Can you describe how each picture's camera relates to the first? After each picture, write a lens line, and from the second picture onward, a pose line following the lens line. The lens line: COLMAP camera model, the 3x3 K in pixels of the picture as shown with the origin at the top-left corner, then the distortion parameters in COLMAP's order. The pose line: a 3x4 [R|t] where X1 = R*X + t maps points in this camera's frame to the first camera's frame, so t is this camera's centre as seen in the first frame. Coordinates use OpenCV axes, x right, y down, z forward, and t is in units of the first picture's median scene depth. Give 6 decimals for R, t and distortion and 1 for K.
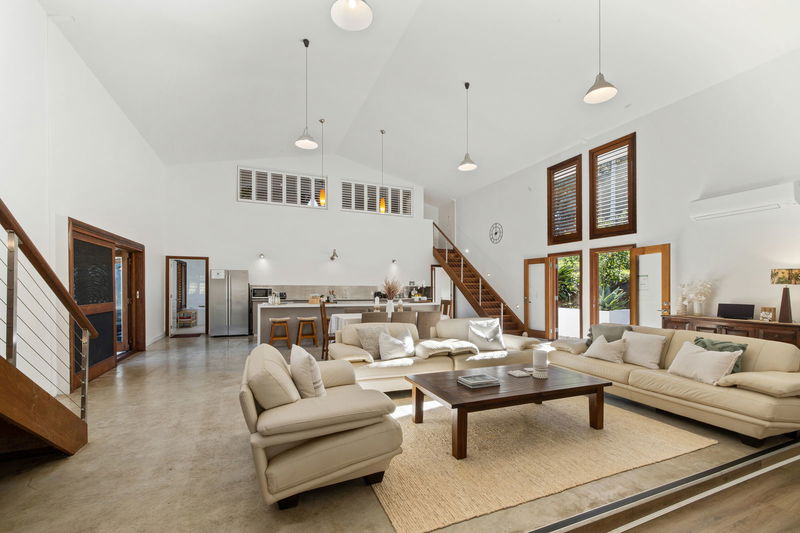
lens RADIAL K [[347.1, 0, 406.9], [0, 347.1, 285.7], [0, 0, 1]] dist [-0.000190, 0.000020]
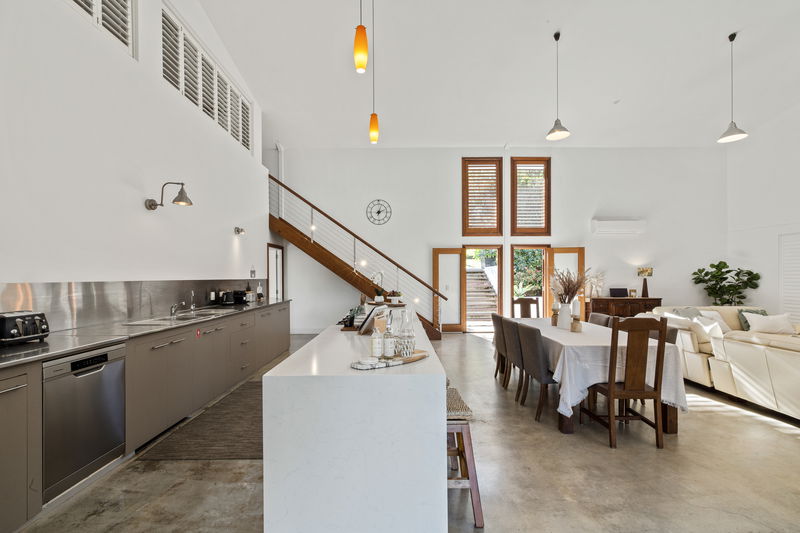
lens RADIAL K [[347.1, 0, 399.5], [0, 347.1, 278.6], [0, 0, 1]] dist [-0.000190, 0.000020]
pose [[0.389425, -0.006305, 0.921037, -0.638323], [0.000438, 0.999978, 0.006661, -0.002616], [-0.921058, -0.002190, 0.389419, 0.871991]]
